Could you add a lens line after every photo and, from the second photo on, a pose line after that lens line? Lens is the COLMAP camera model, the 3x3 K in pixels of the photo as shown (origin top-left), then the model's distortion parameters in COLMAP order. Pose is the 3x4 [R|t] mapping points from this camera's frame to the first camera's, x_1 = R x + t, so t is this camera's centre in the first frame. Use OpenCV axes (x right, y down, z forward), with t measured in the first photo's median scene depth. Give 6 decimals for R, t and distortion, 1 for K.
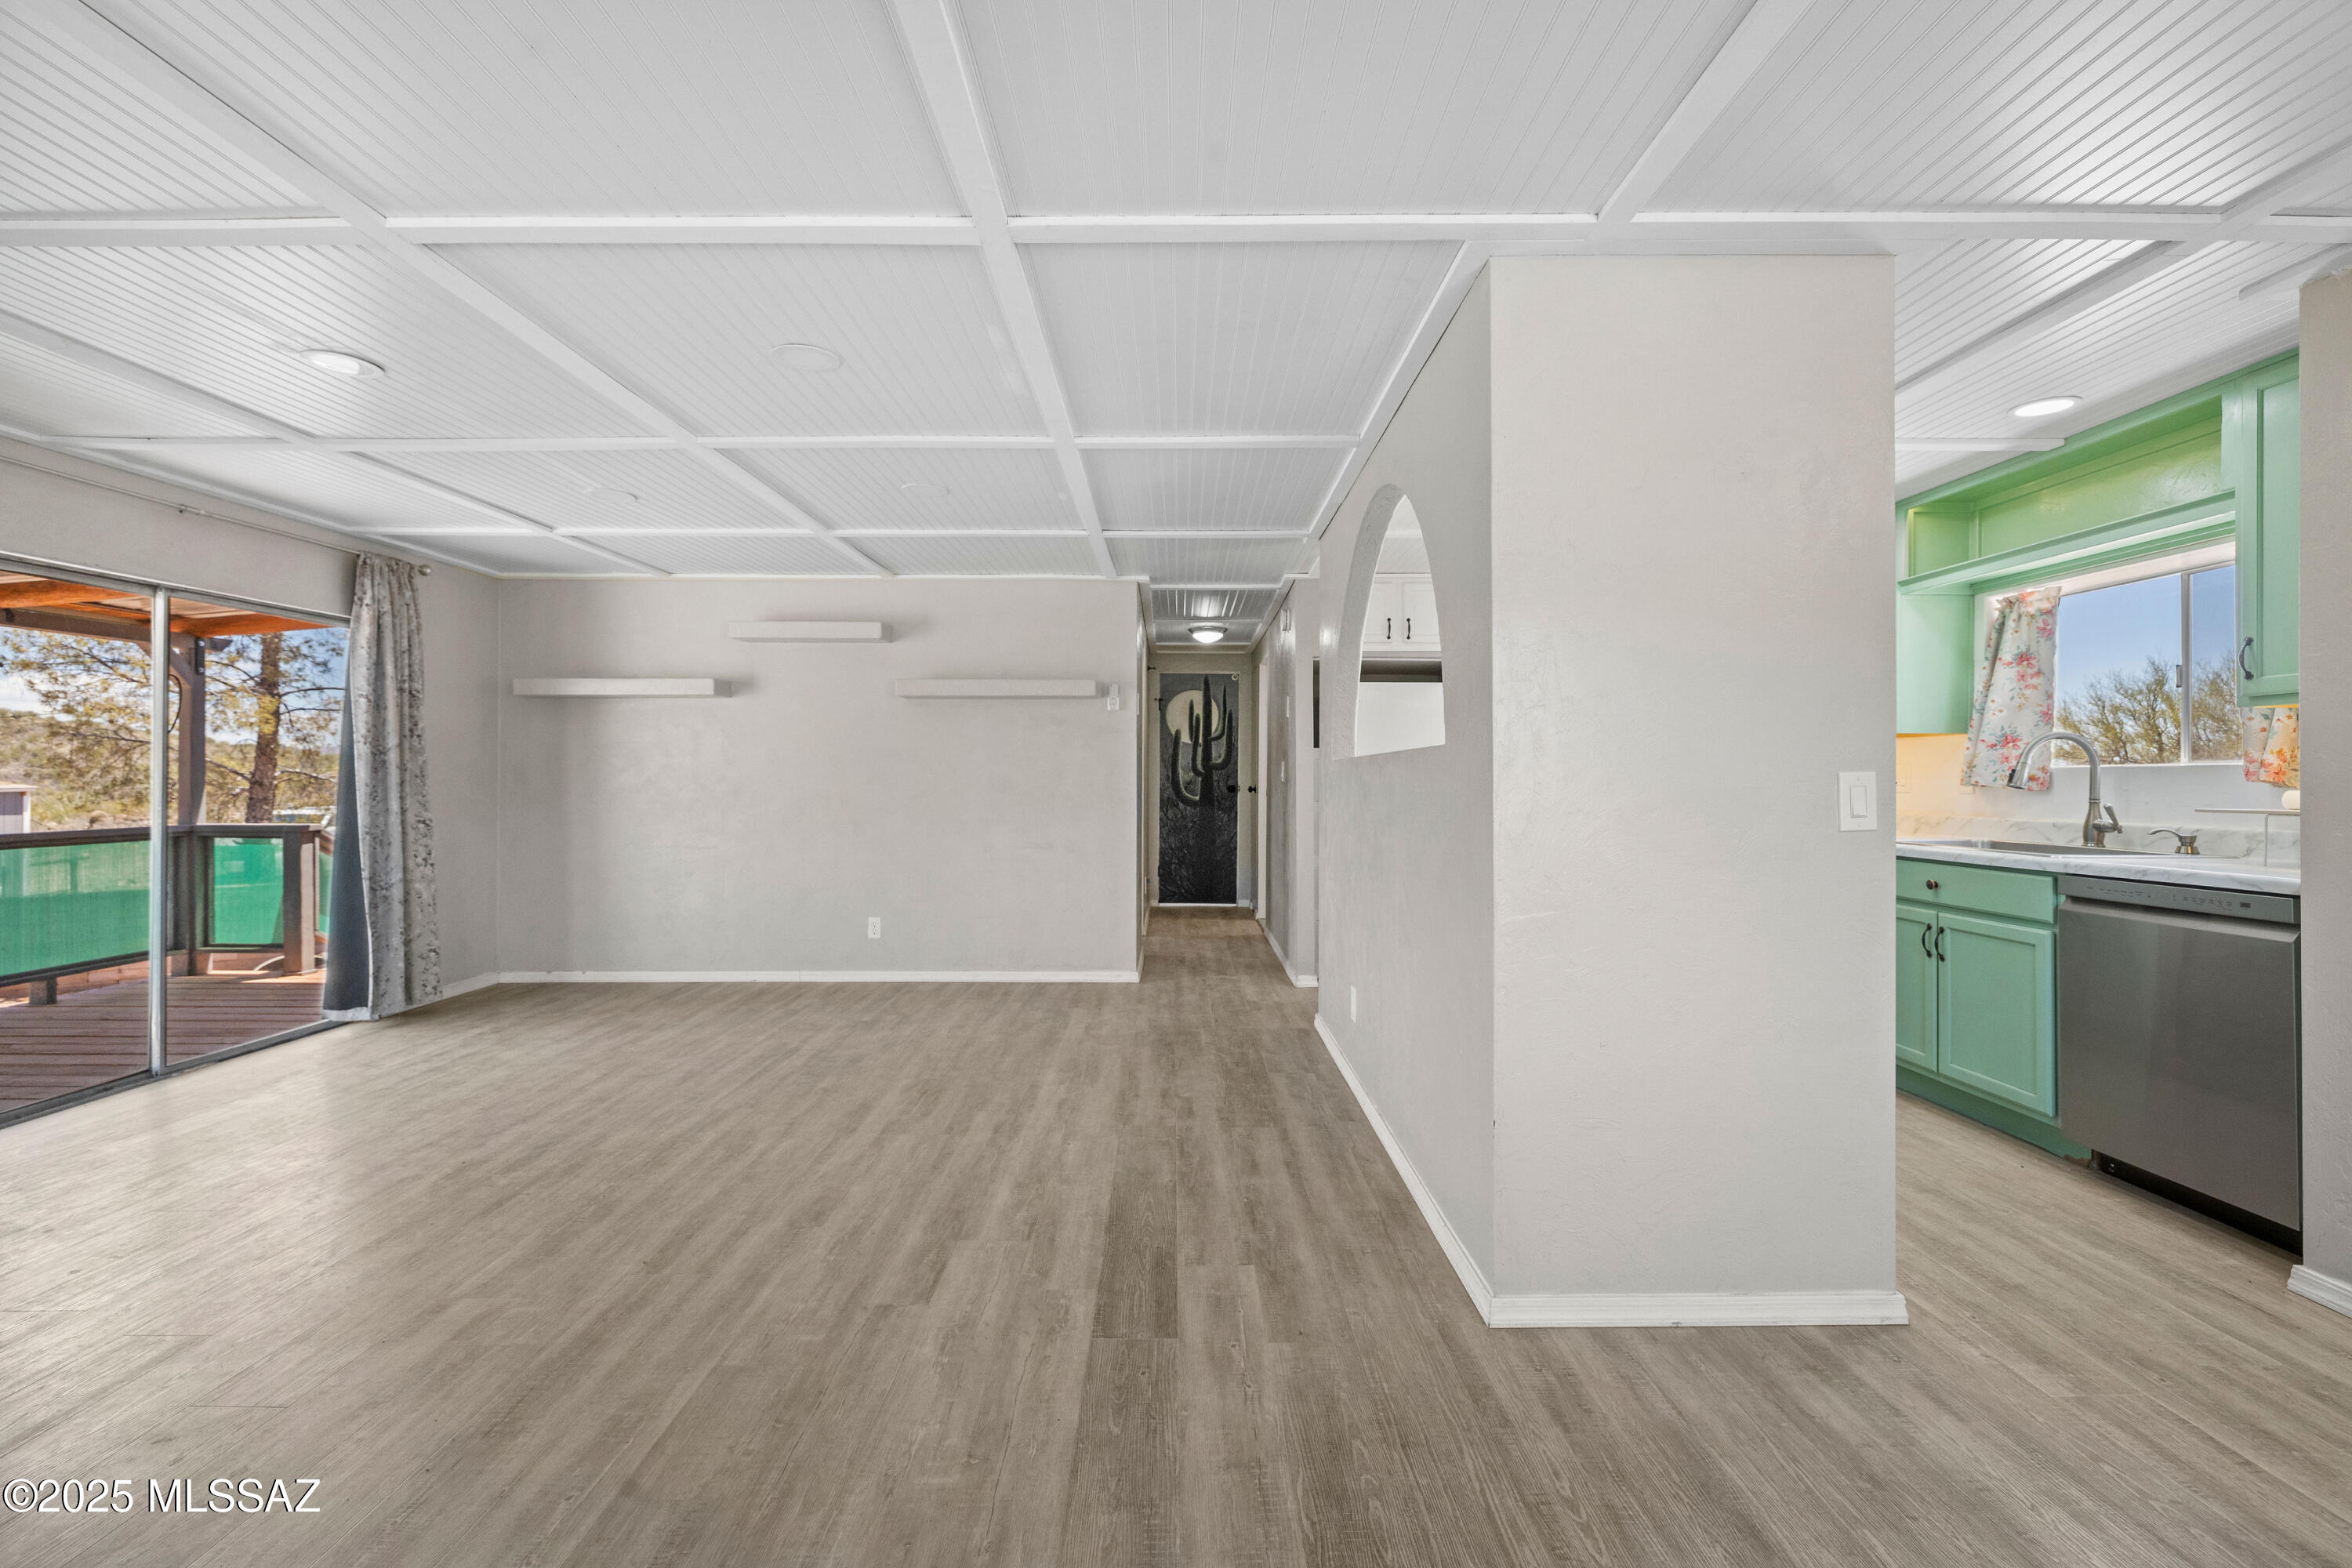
lens RADIAL K [[992.2, 0, 1177.1], [0, 992.2, 771.0], [0, 0, 1]] dist [-0.000742, -0.000048]
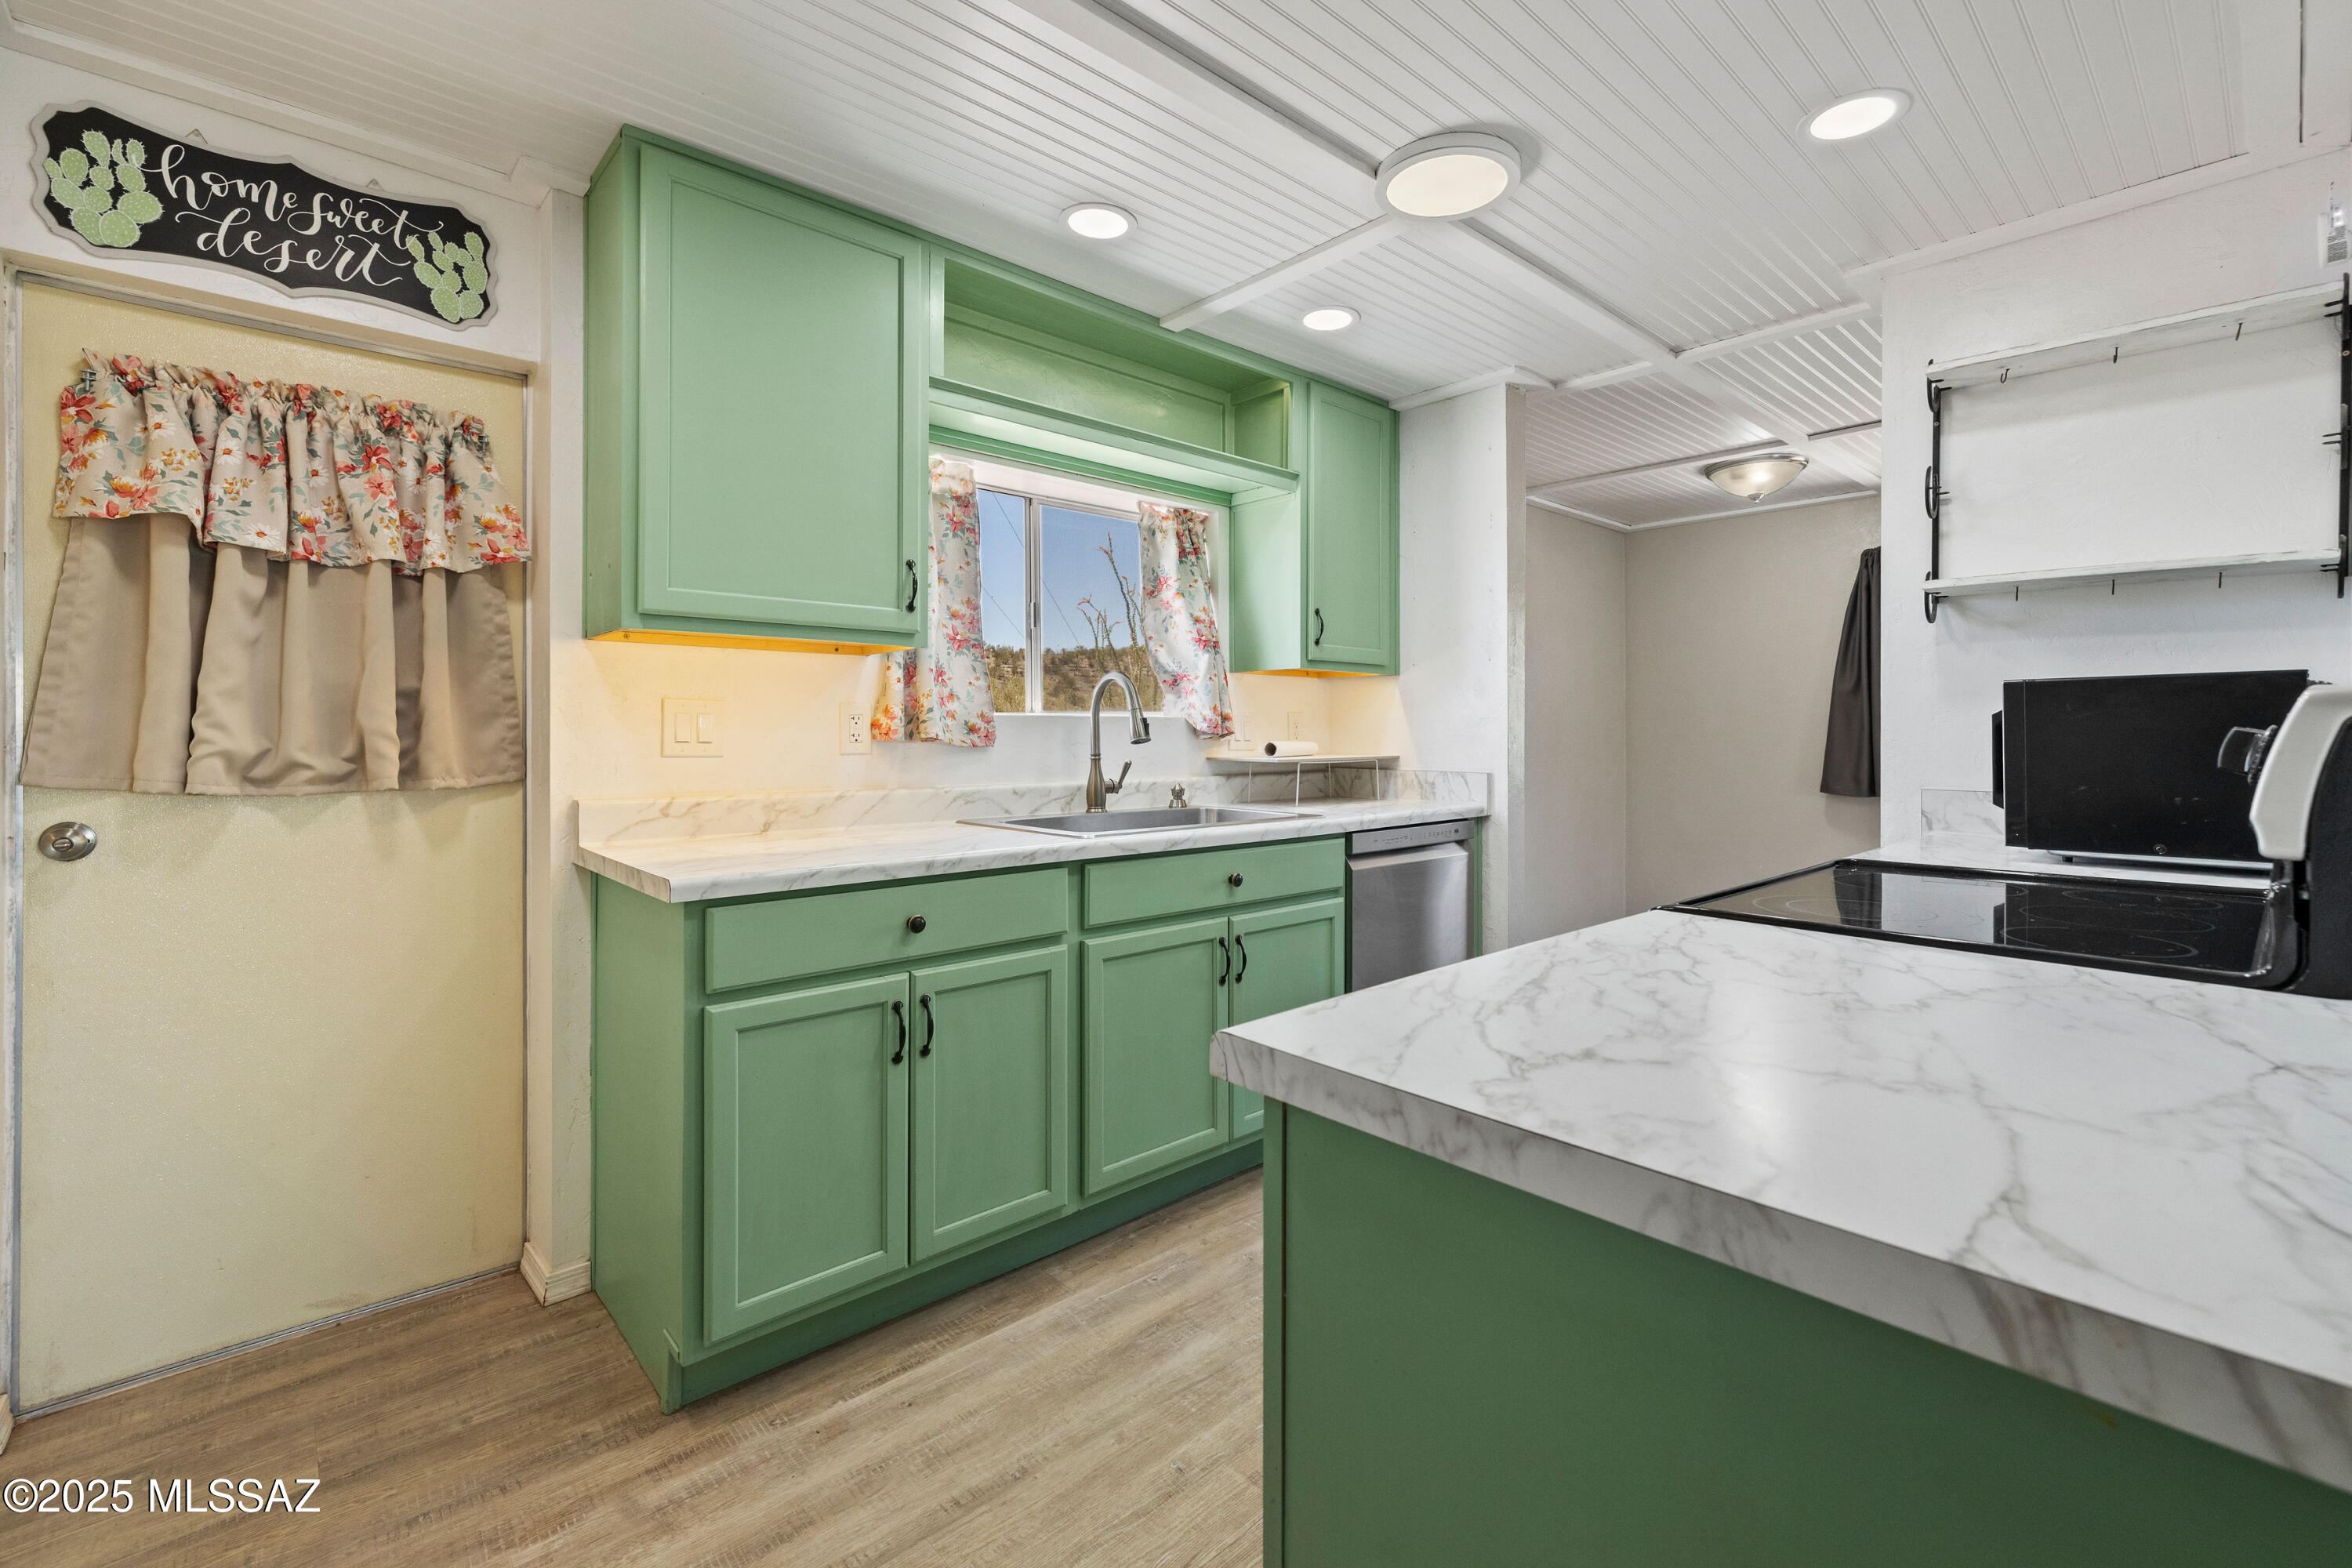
lens RADIAL K [[1009.8, 0, 1185.2], [0, 1009.8, 729.2], [0, 0, 1]] dist [-0.000116, -0.000227]
pose [[-0.671633, -0.000668, 0.740884, 0.228652], [-0.009516, 0.999925, -0.007724, 0.011495], [-0.740823, -0.012238, -0.671589, 1.389718]]
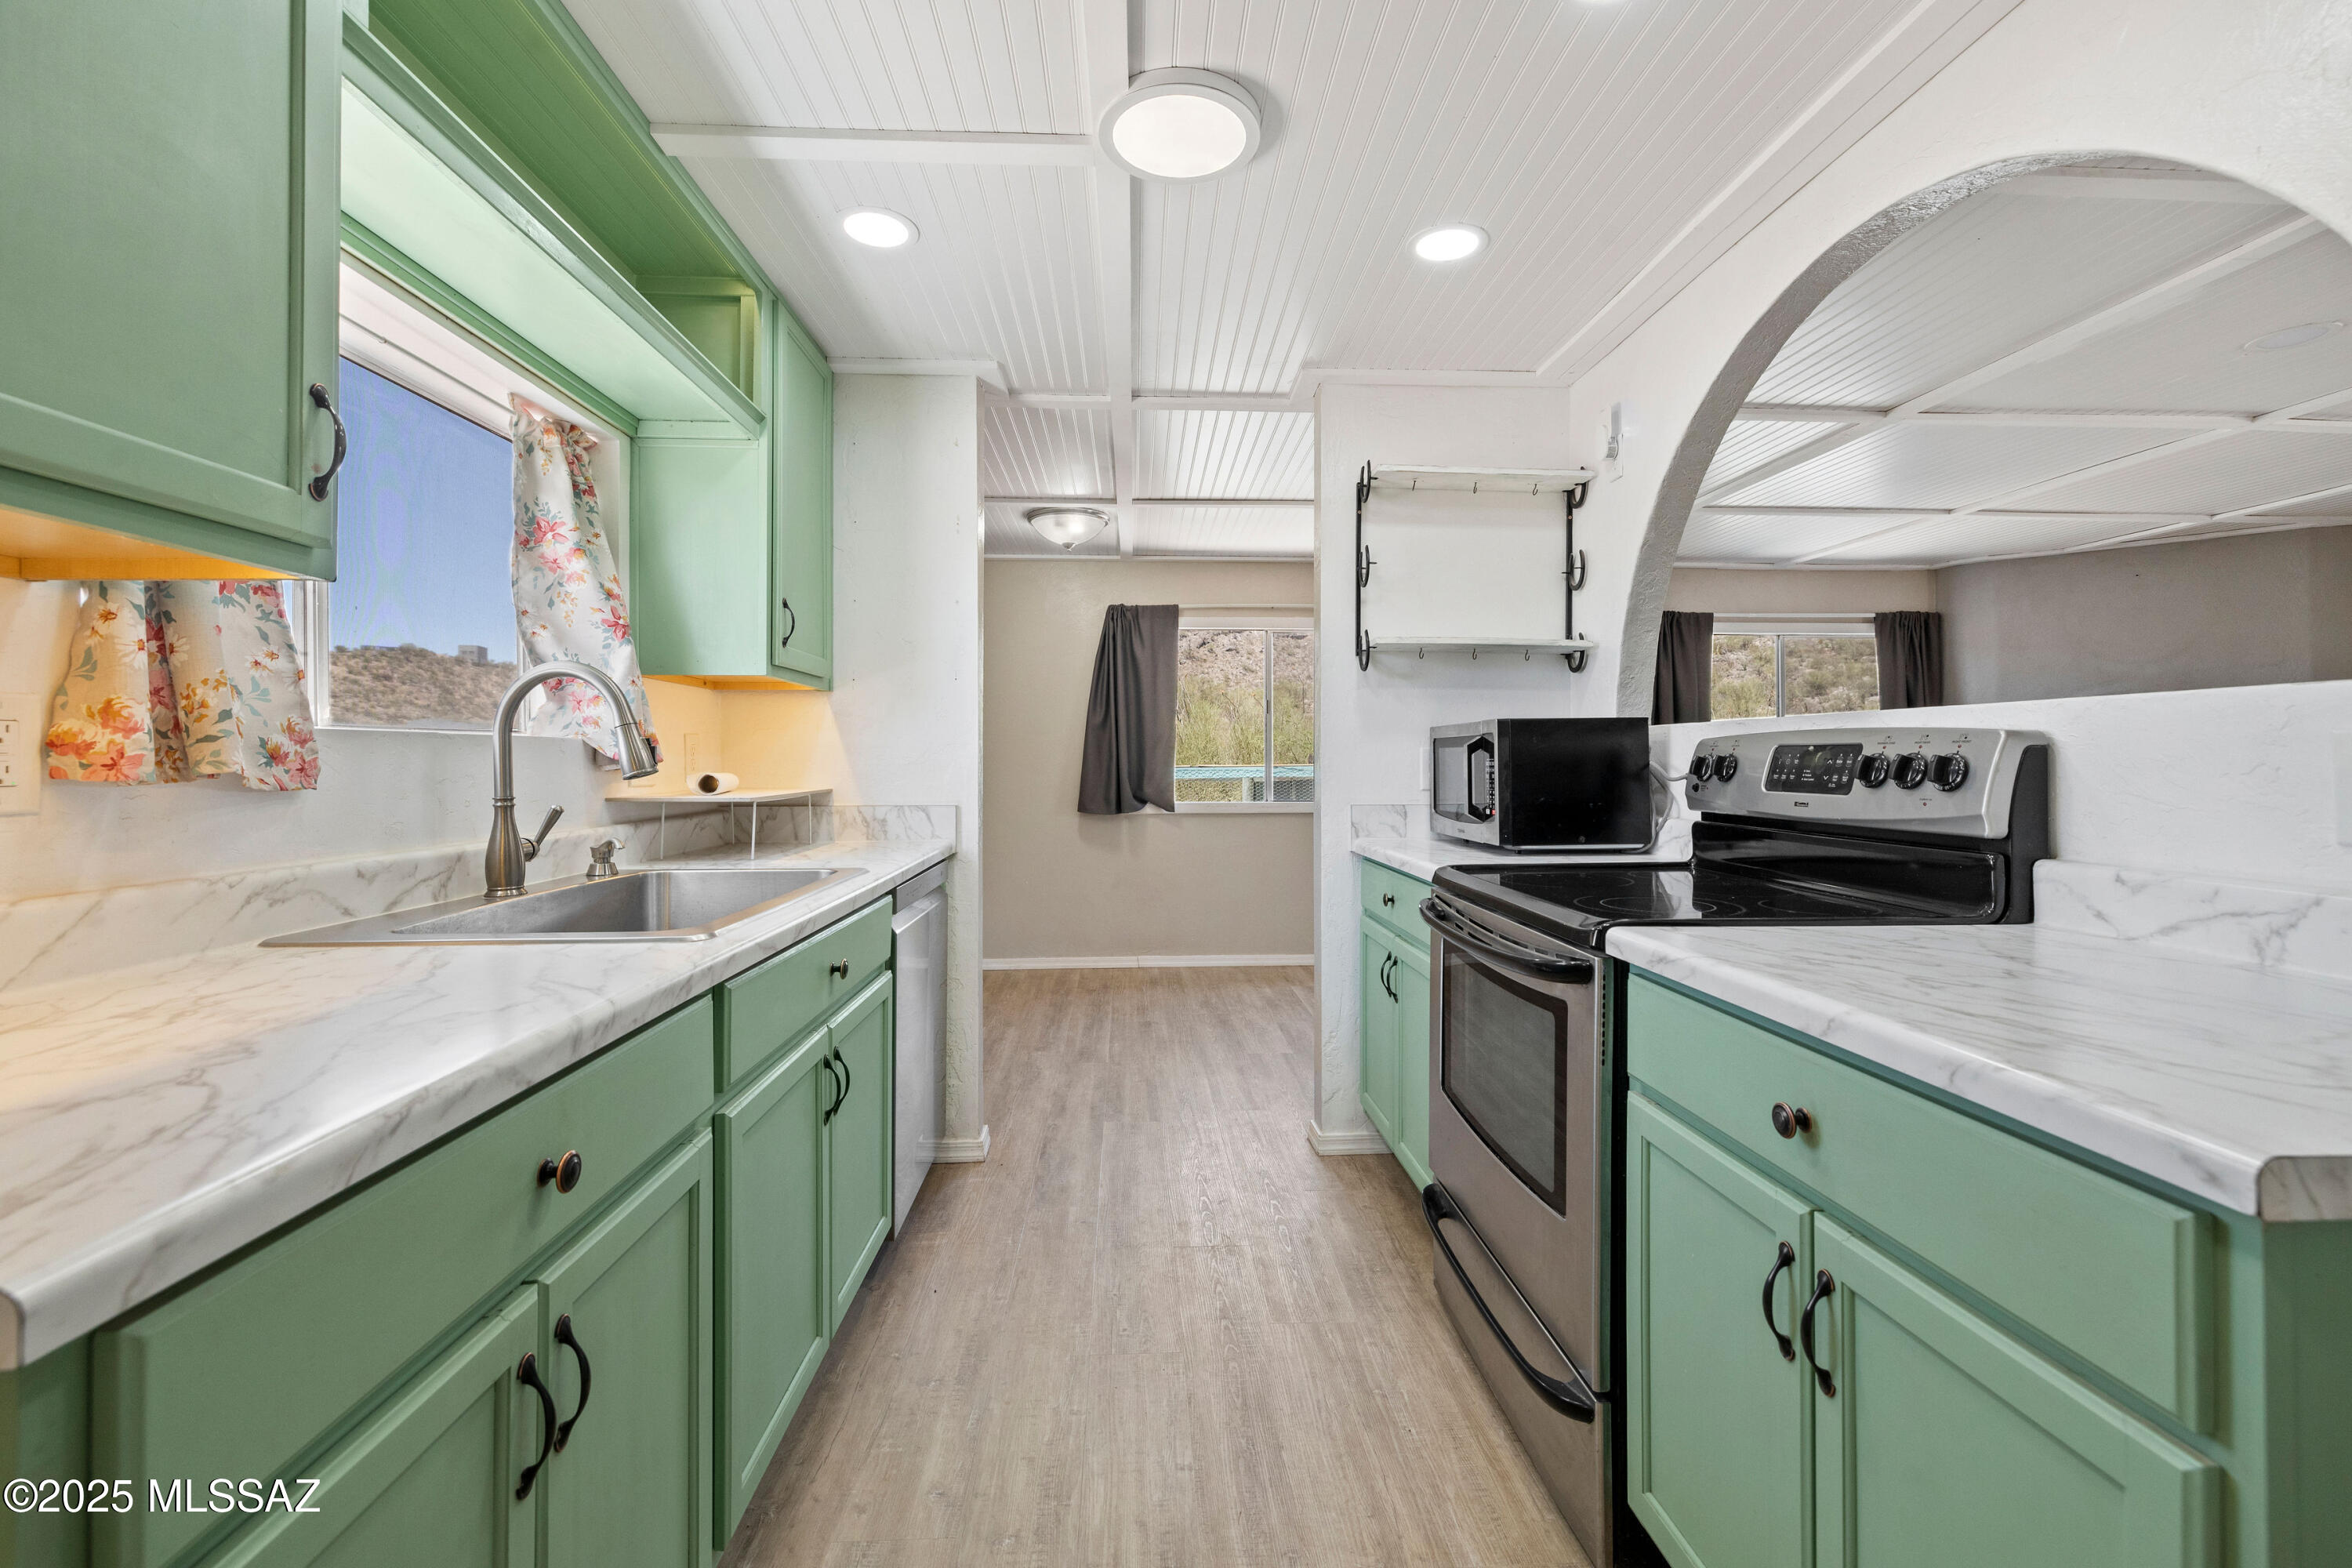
lens RADIAL K [[999.8, 0, 1180.2], [0, 999.8, 756.2], [0, 0, 1]] dist [-0.001133, 0.000263]
pose [[-0.998918, -0.000661, -0.046501, 0.562116], [-0.000001, 0.999899, -0.014188, 0.012697], [0.046506, -0.014173, -0.998817, 1.390618]]
